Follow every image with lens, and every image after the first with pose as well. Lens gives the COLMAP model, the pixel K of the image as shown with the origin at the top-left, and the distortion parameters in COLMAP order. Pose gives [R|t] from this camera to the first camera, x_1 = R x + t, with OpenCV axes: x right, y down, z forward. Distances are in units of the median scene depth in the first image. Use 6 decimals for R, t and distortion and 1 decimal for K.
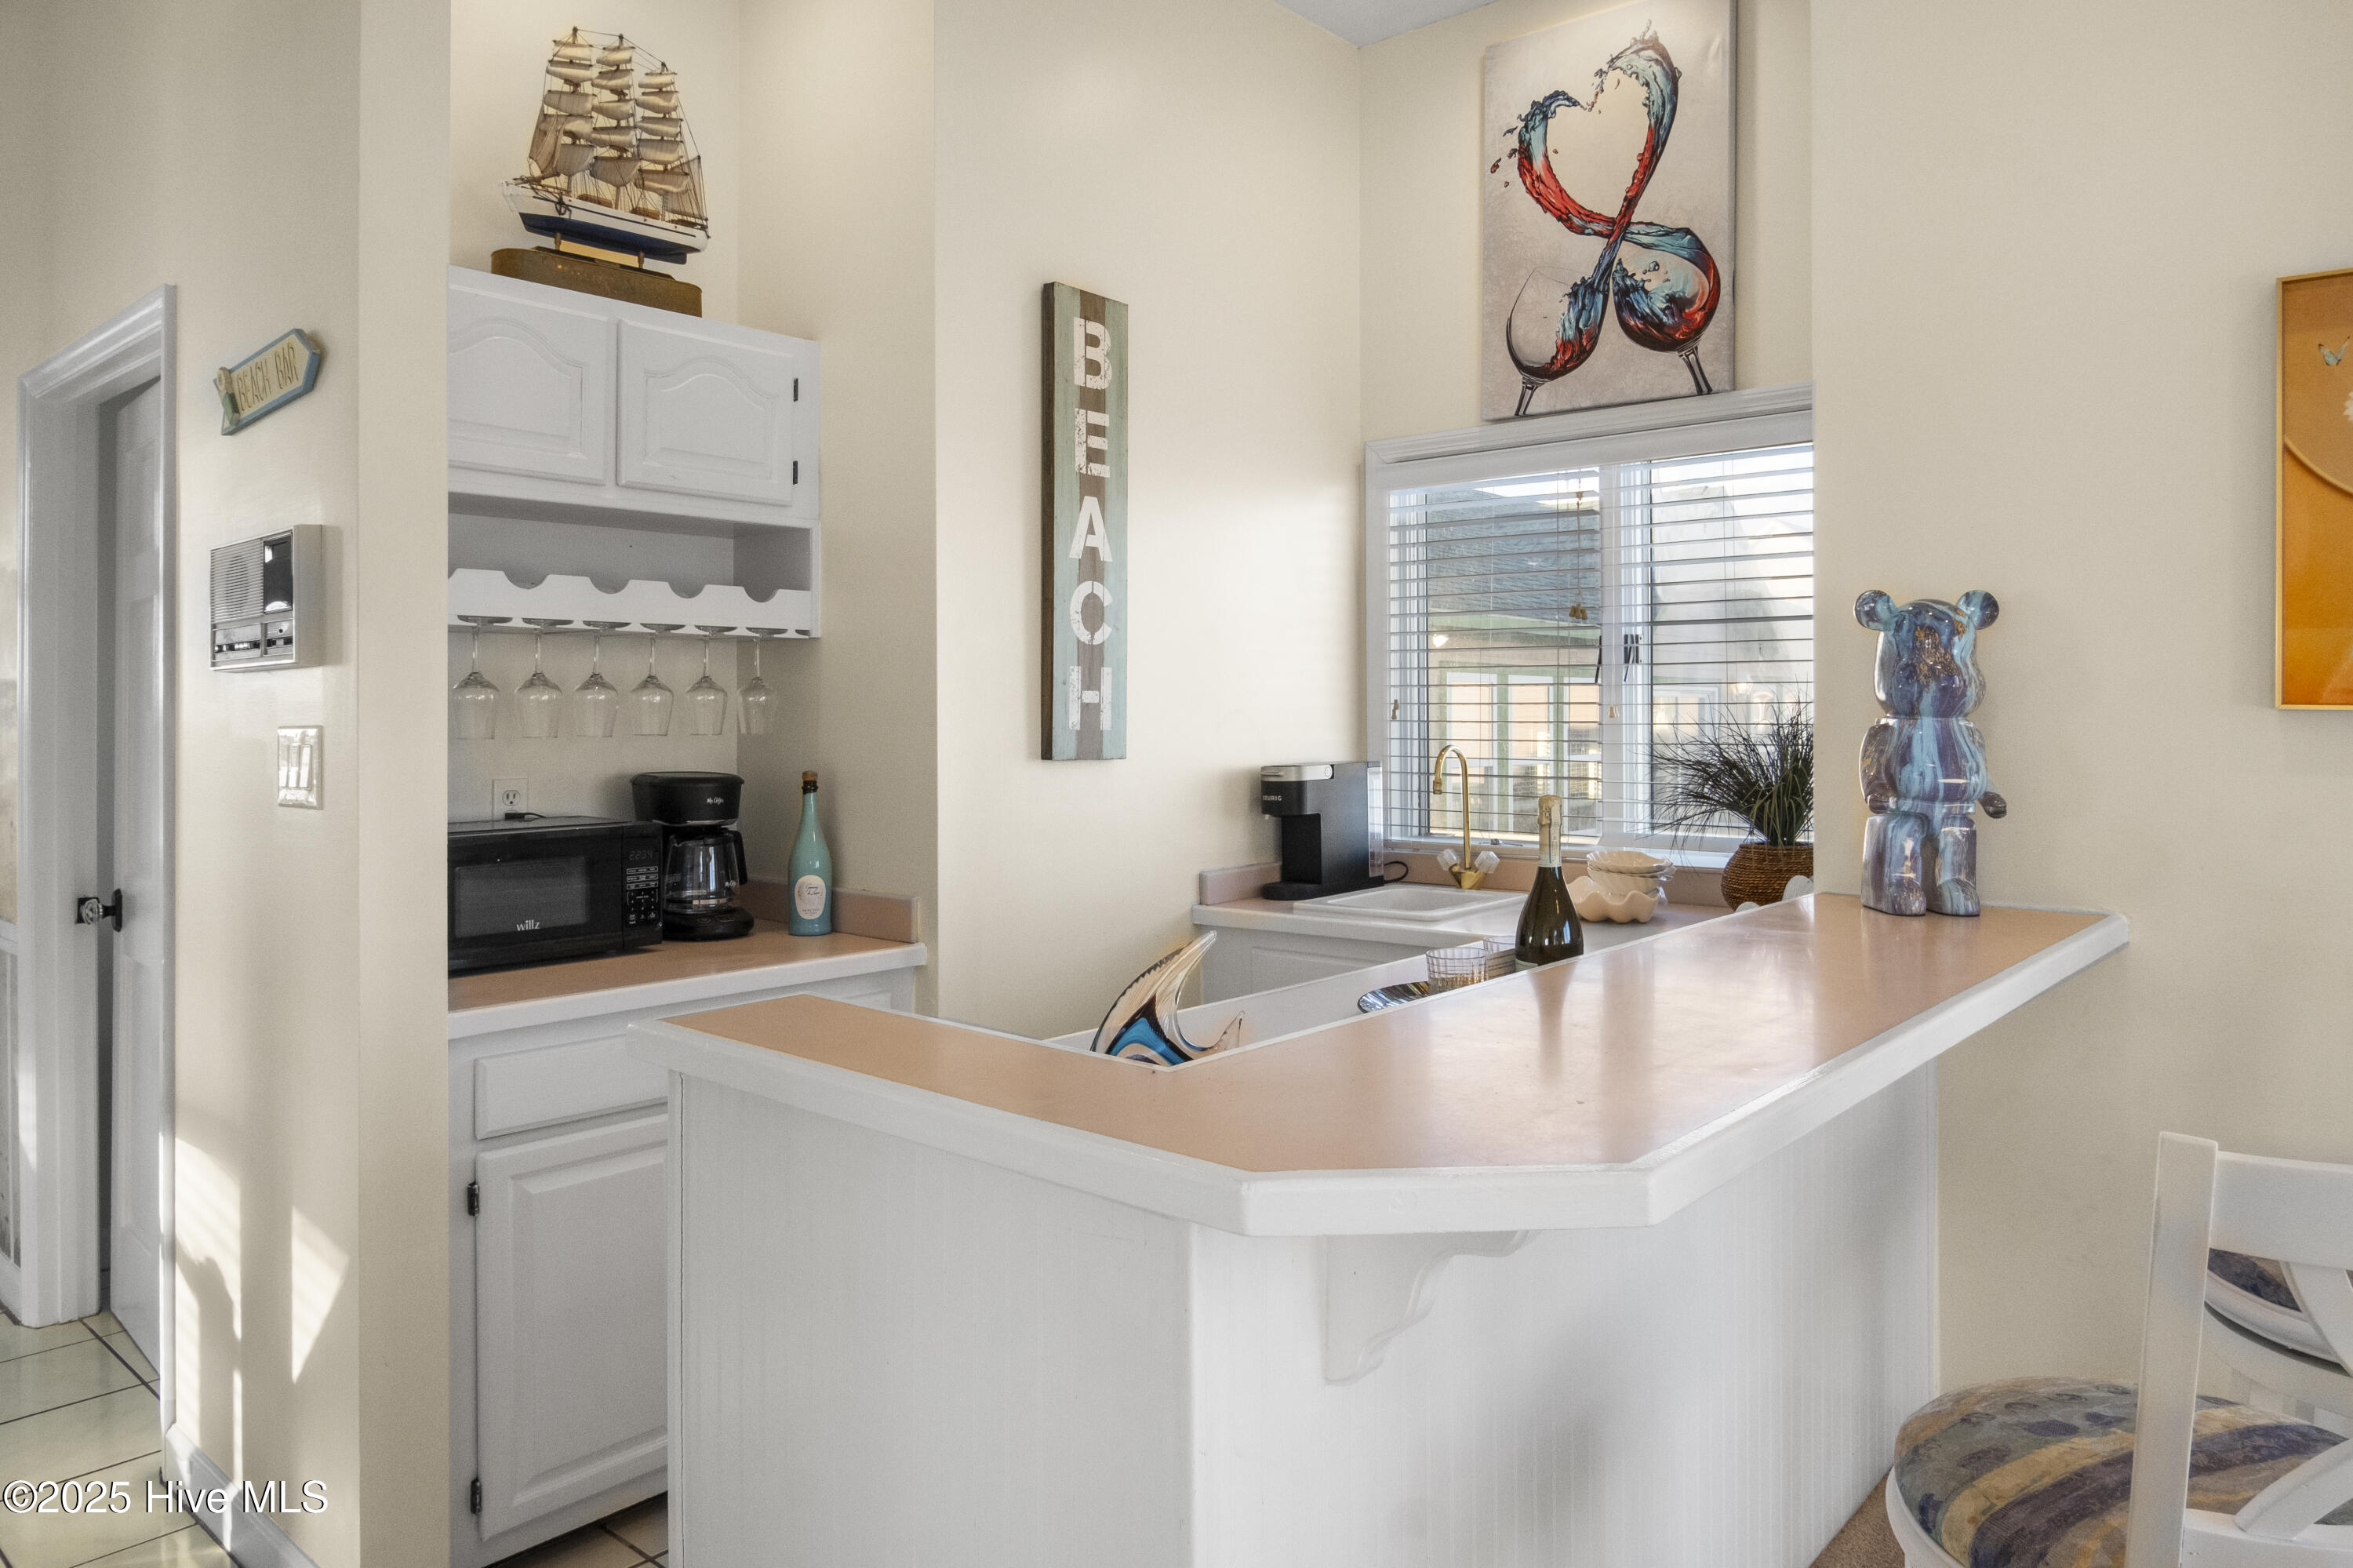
lens RADIAL K [[1527.5, 0, 1180.9], [0, 1527.5, 719.5], [0, 0, 1]] dist [0.000817, 0.000881]
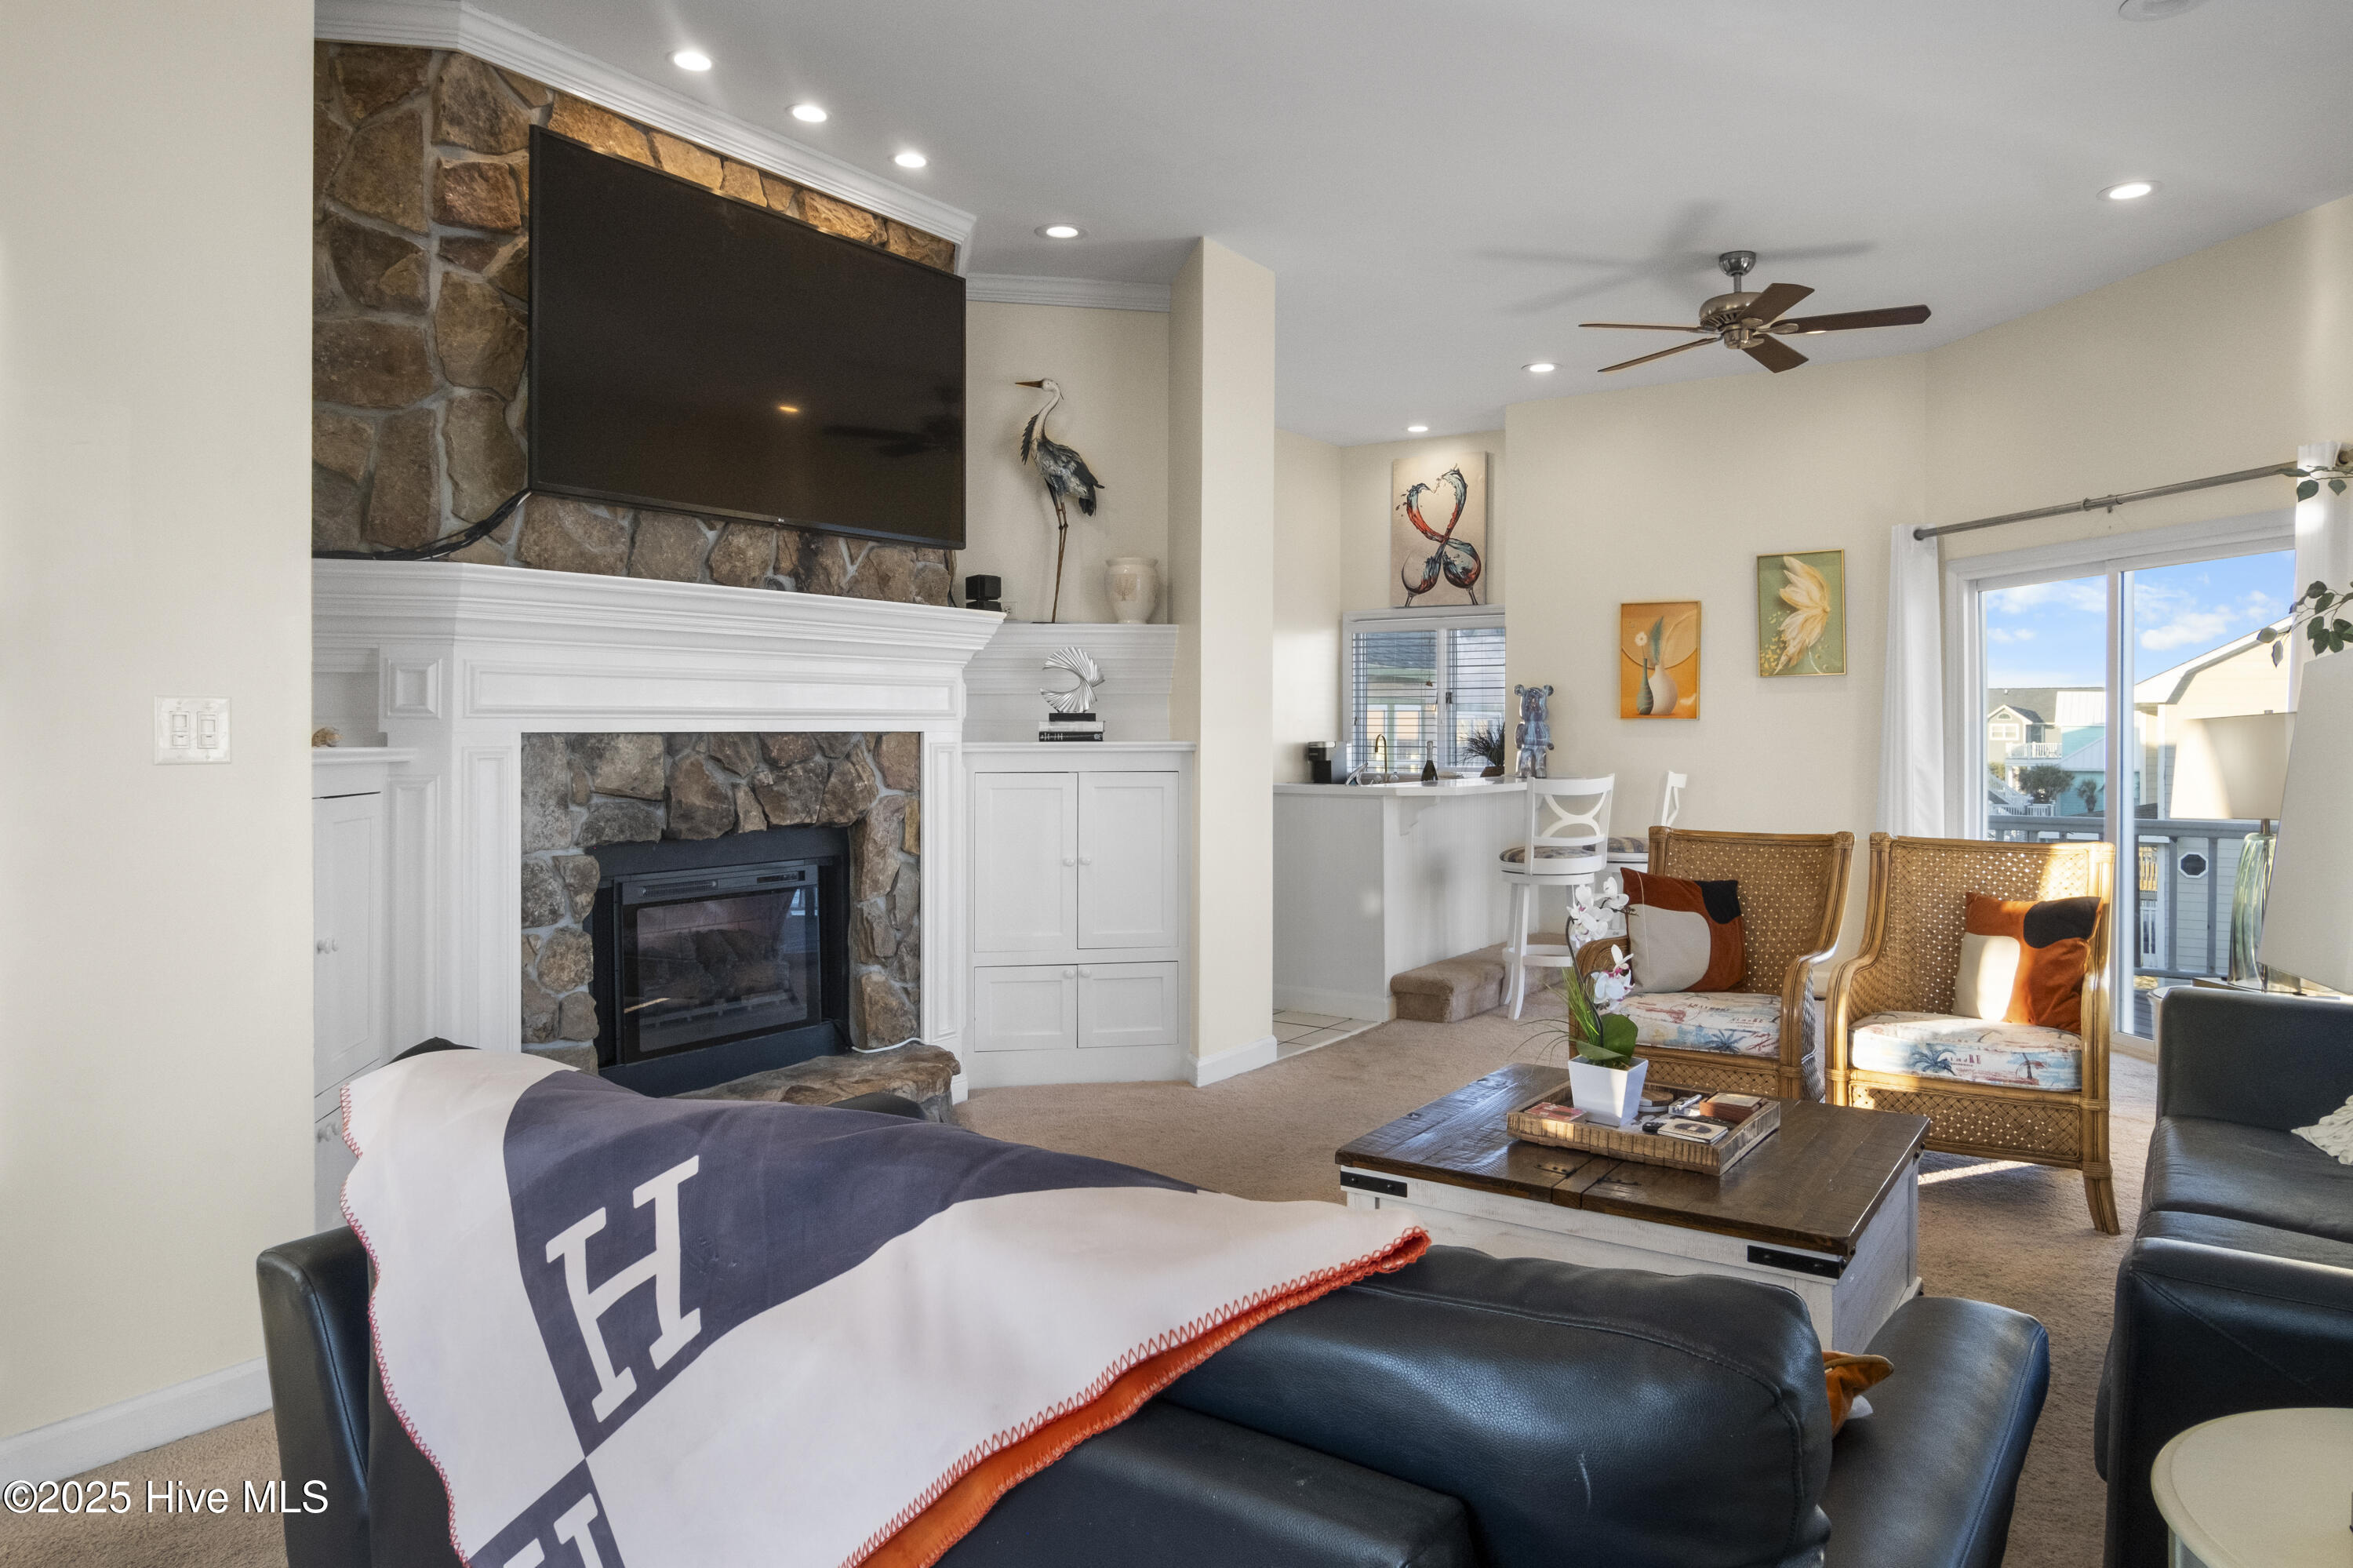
lens RADIAL K [[1499.6, 0, 1176.5], [0, 1499.6, 784.0], [0, 0, 1]] dist [-0.000726, -0.000616]
pose [[0.992992, -0.000963, 0.118177, -0.483925], [-0.002445, 0.999585, 0.028688, 0.030071], [-0.118156, -0.028776, 0.992578, -1.540446]]
